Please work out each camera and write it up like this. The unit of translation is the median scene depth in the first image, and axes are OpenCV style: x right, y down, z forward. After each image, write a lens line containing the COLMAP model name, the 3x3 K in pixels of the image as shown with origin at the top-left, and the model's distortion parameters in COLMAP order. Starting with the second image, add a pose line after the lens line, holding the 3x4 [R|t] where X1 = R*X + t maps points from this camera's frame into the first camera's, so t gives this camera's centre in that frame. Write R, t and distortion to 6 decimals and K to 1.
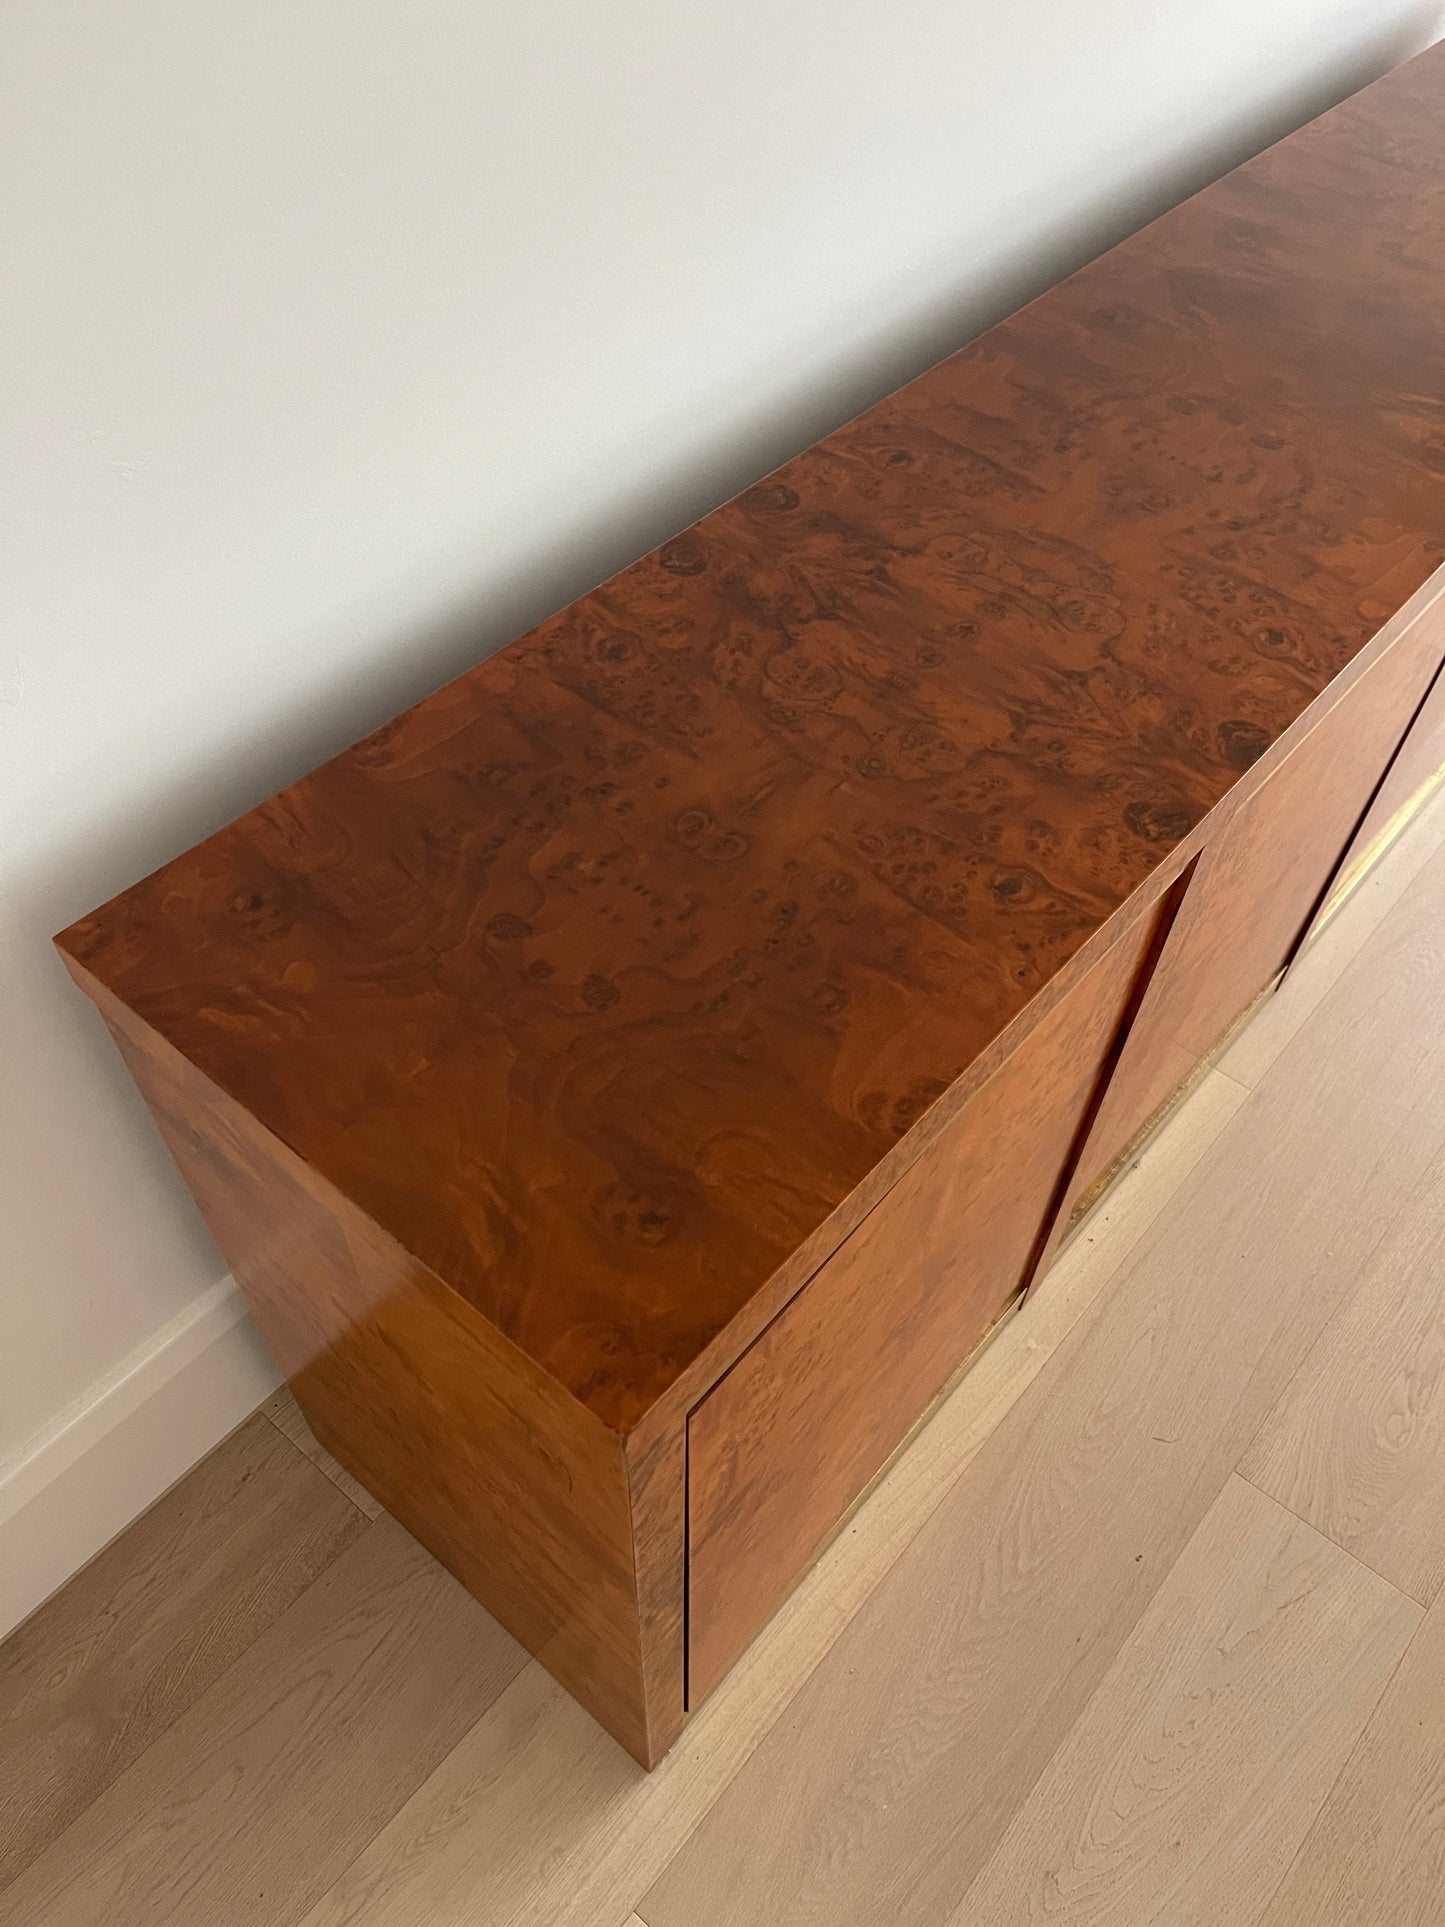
lens RADIAL K [[1457.9, 0, 735.1], [0, 1457.9, 979.5], [0, 0, 1]] dist [0.068858, -0.096648]
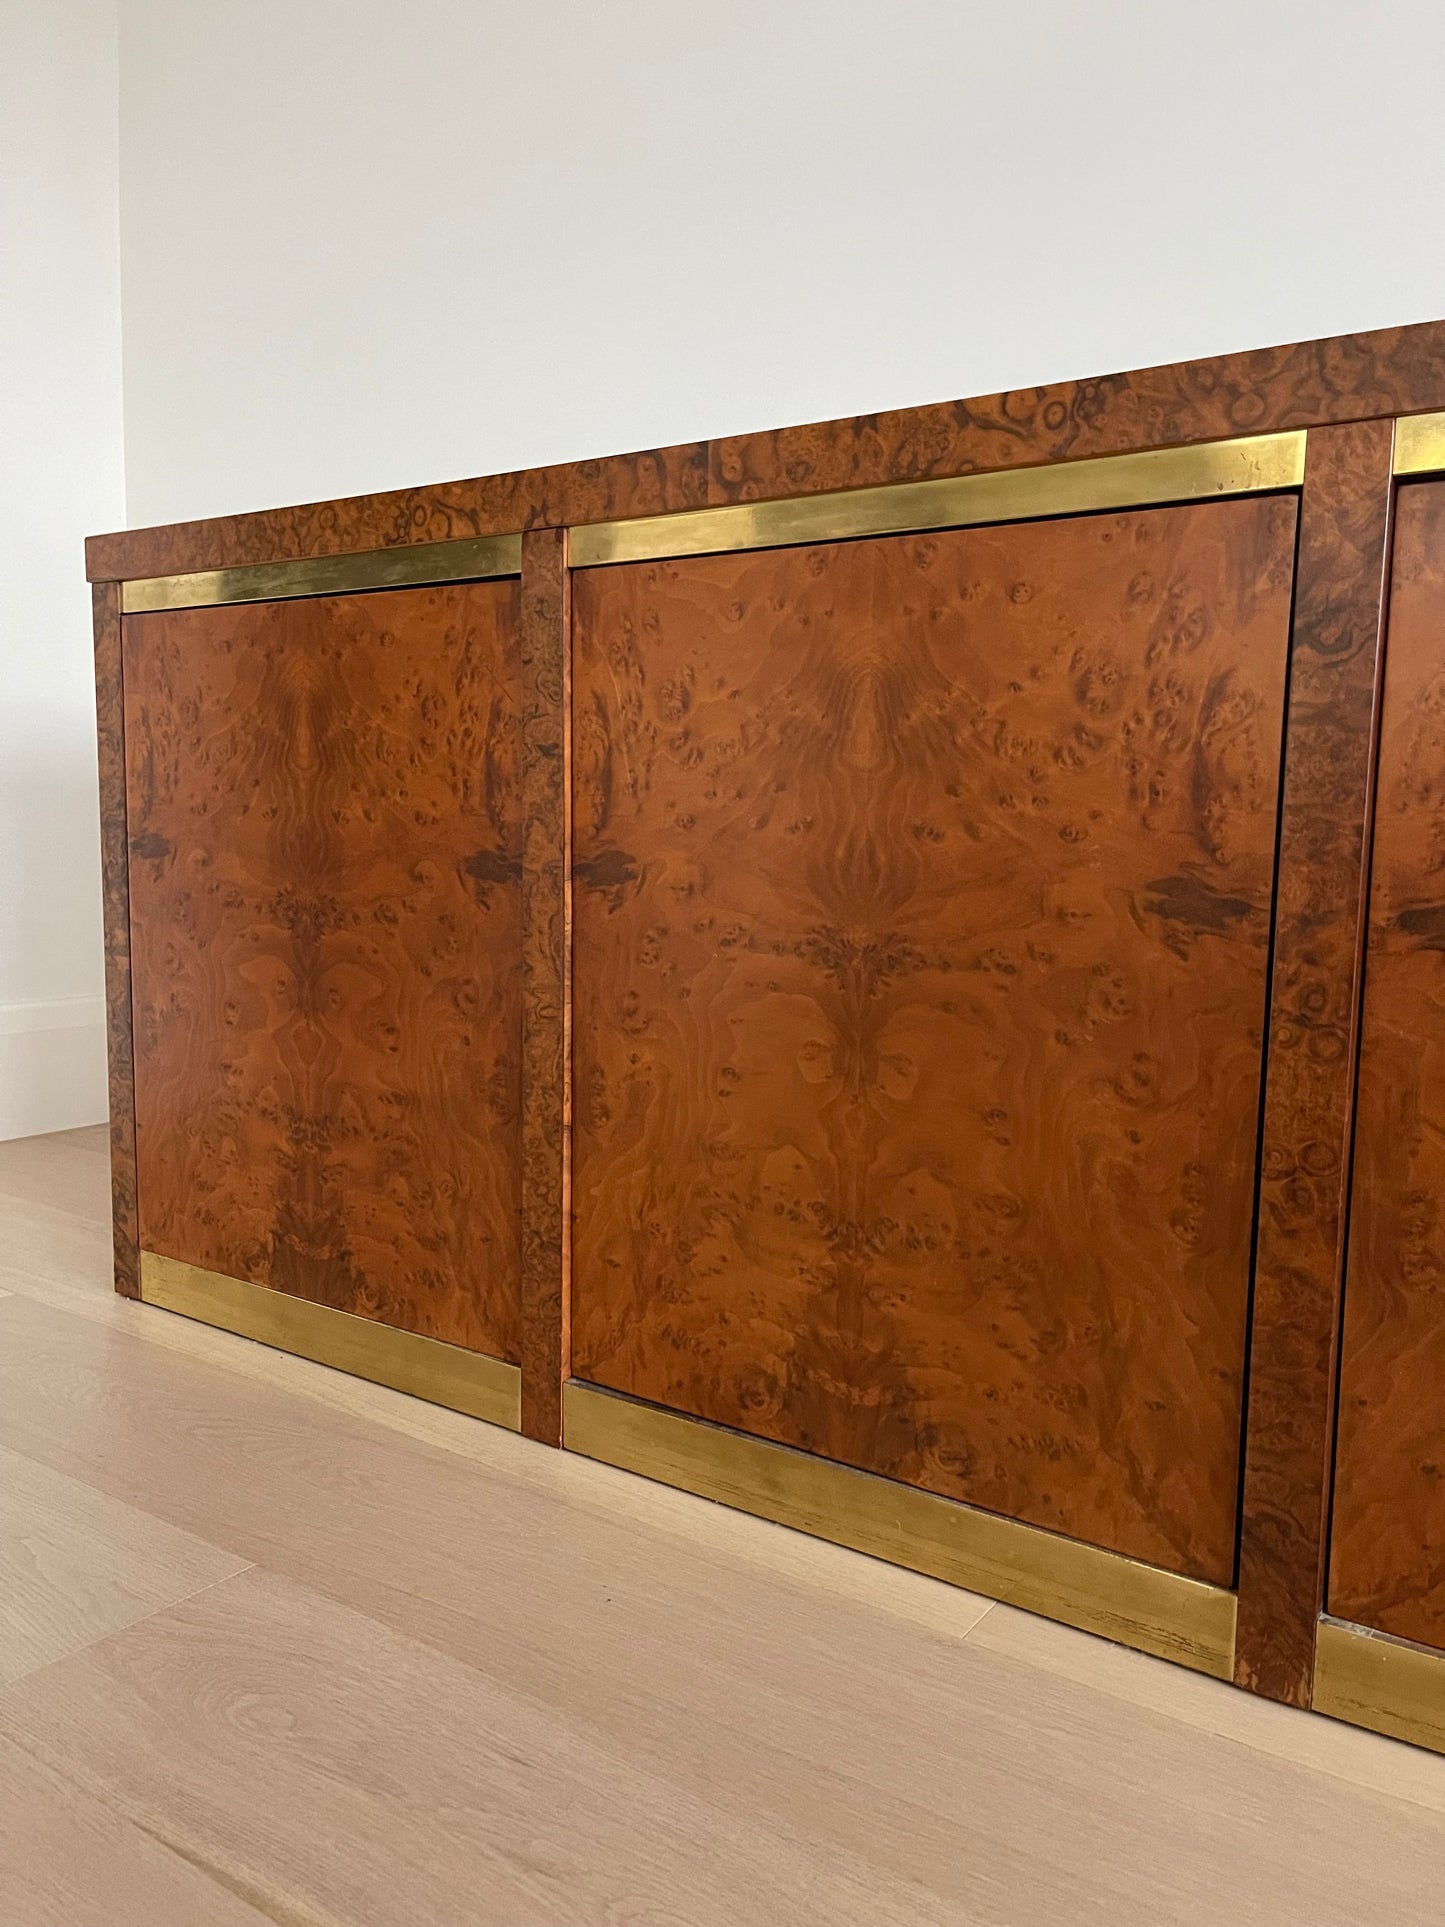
lens RADIAL K [[1457.9, 0, 735.1], [0, 1457.9, 979.5], [0, 0, 1]] dist [0.068858, -0.096648]
pose [[0.095855, 0.088667, -0.991438, 1.167904], [-0.785960, 0.617930, -0.020725, 0.007323], [0.610802, 0.781218, 0.128921, 0.963248]]
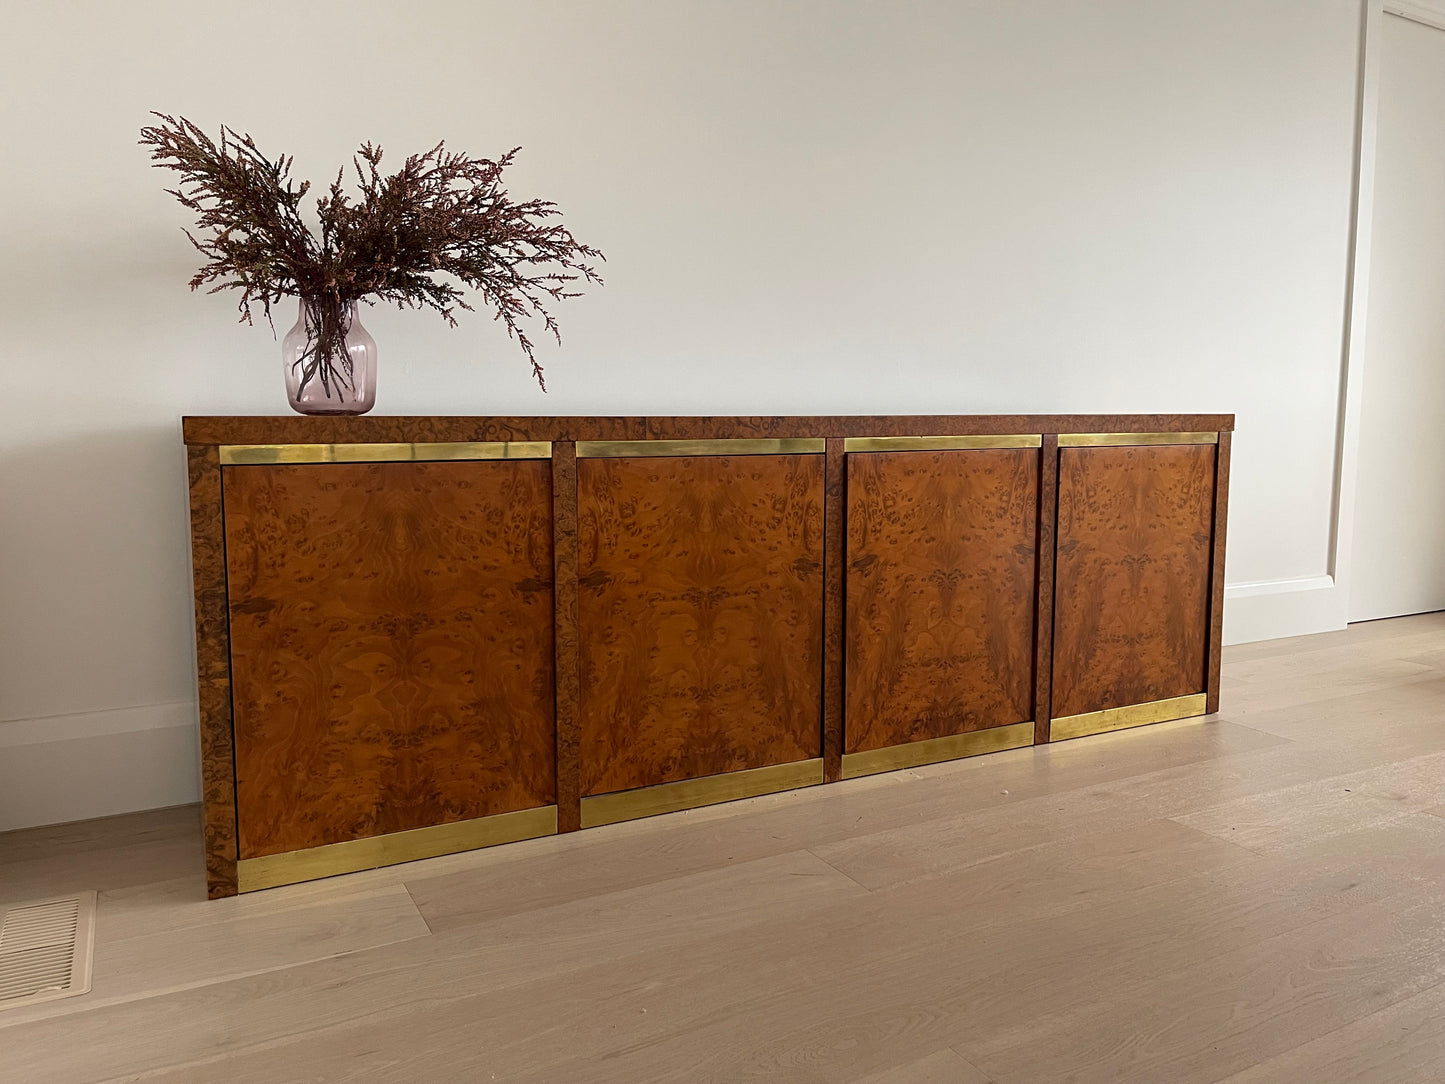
lens RADIAL K [[1093.2, 0, 733.9], [0, 1093.2, 521.3], [0, 0, 1]] dist [0.068858, -0.096648]
pose [[0.928916, 0.013296, -0.370052, 1.059995], [-0.273740, 0.697648, -0.662083, 0.949411], [0.249363, 0.716317, 0.651696, -0.070360]]
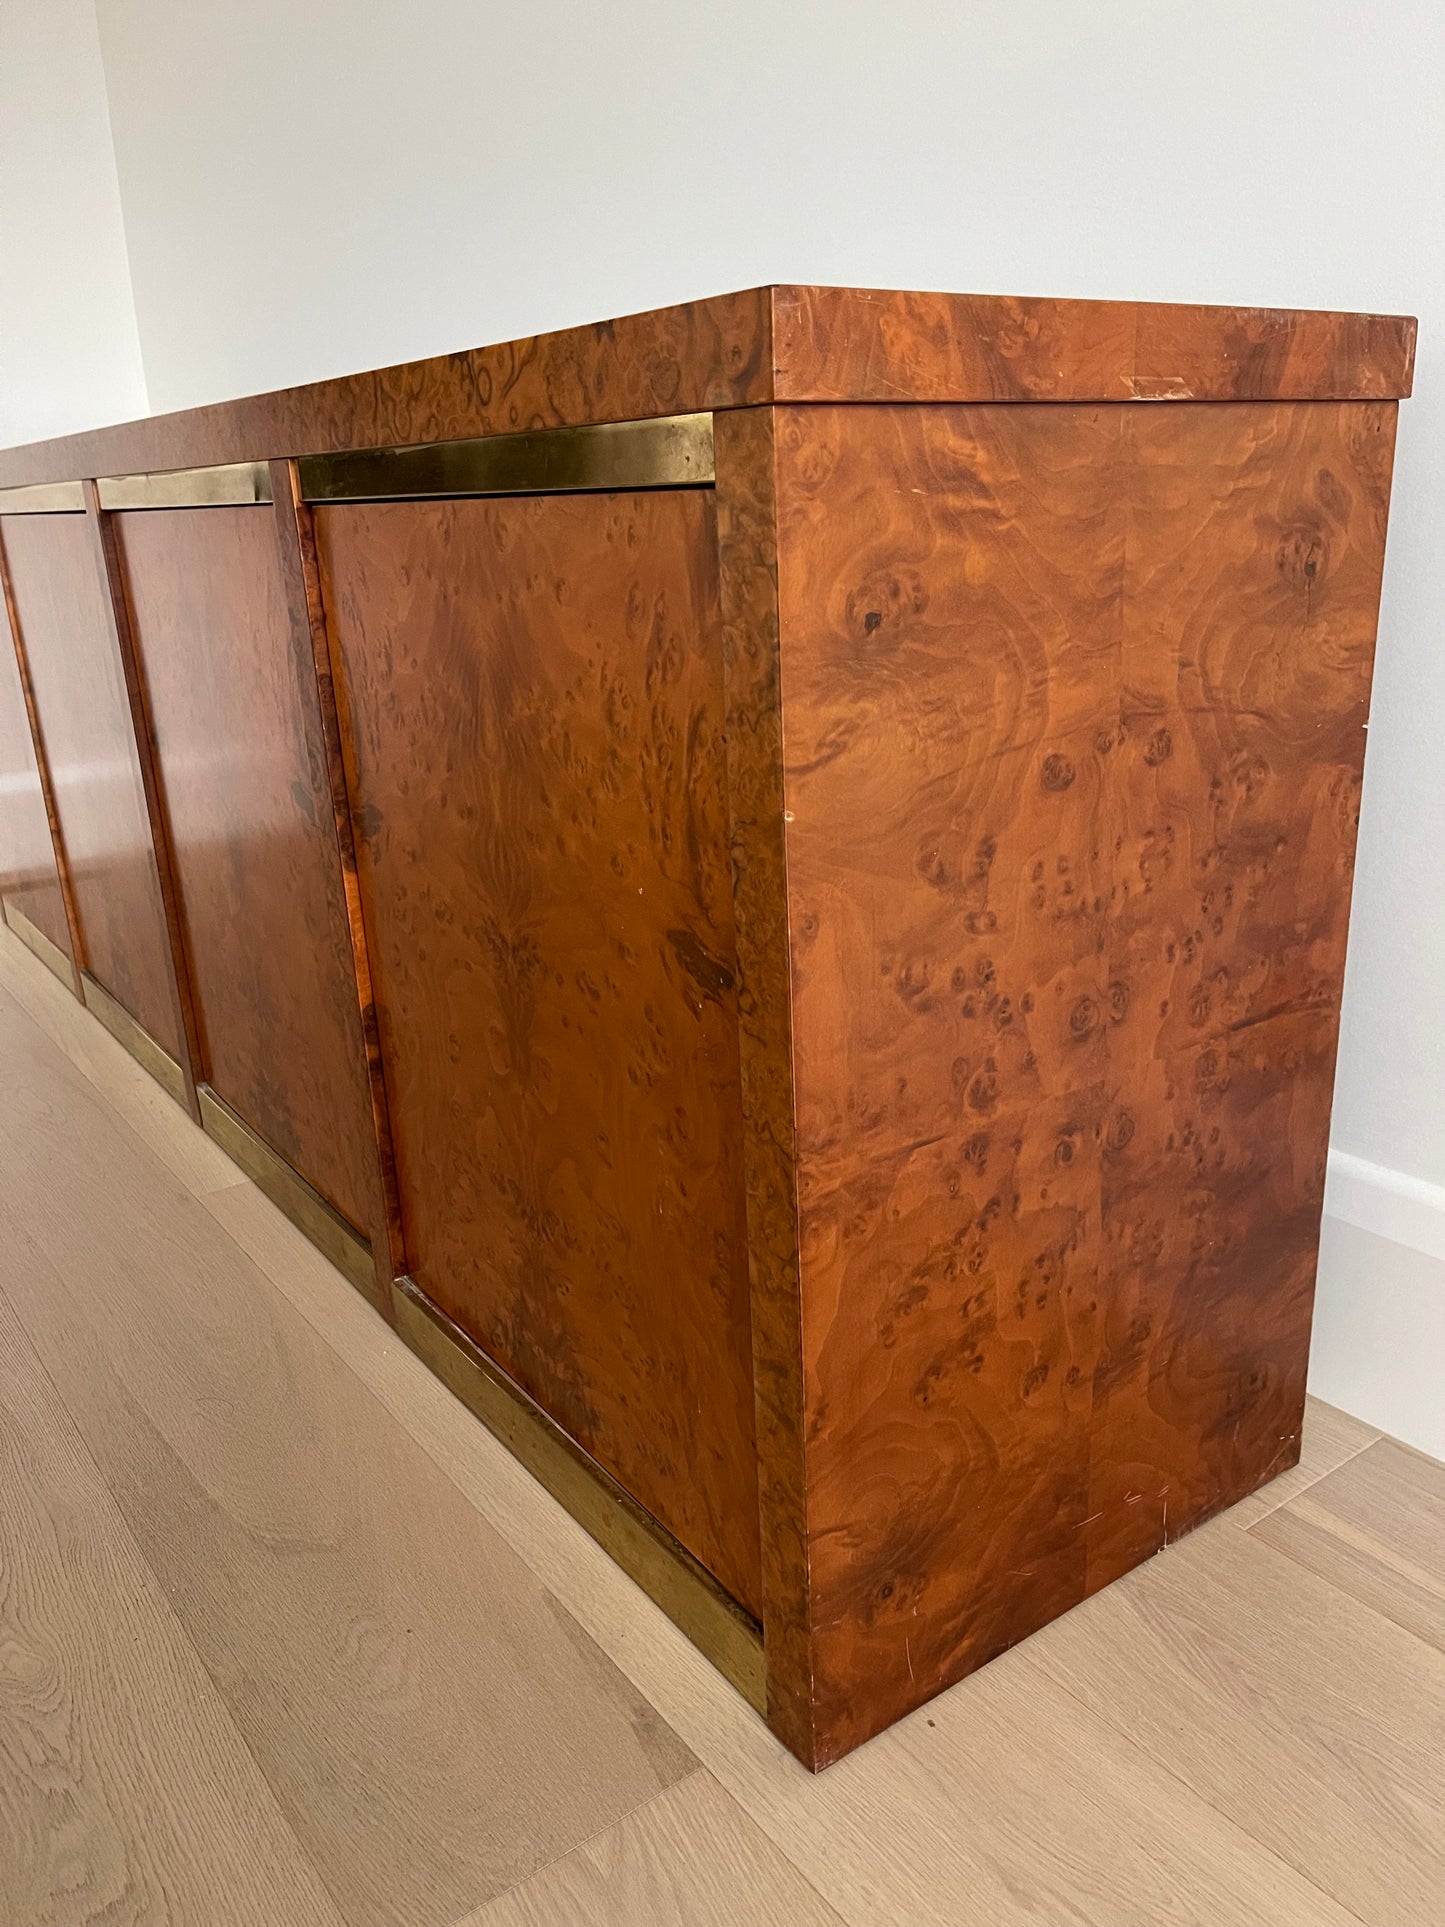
lens RADIAL K [[1478.4, 0, 719.0], [0, 1478.4, 966.7], [0, 0, 1]] dist [0.036188, -0.001169]
pose [[-0.244338, 0.281720, -0.927865, 1.083470], [-0.736780, 0.568167, 0.366527, -0.422308], [0.630440, 0.773188, 0.068741, 1.115559]]
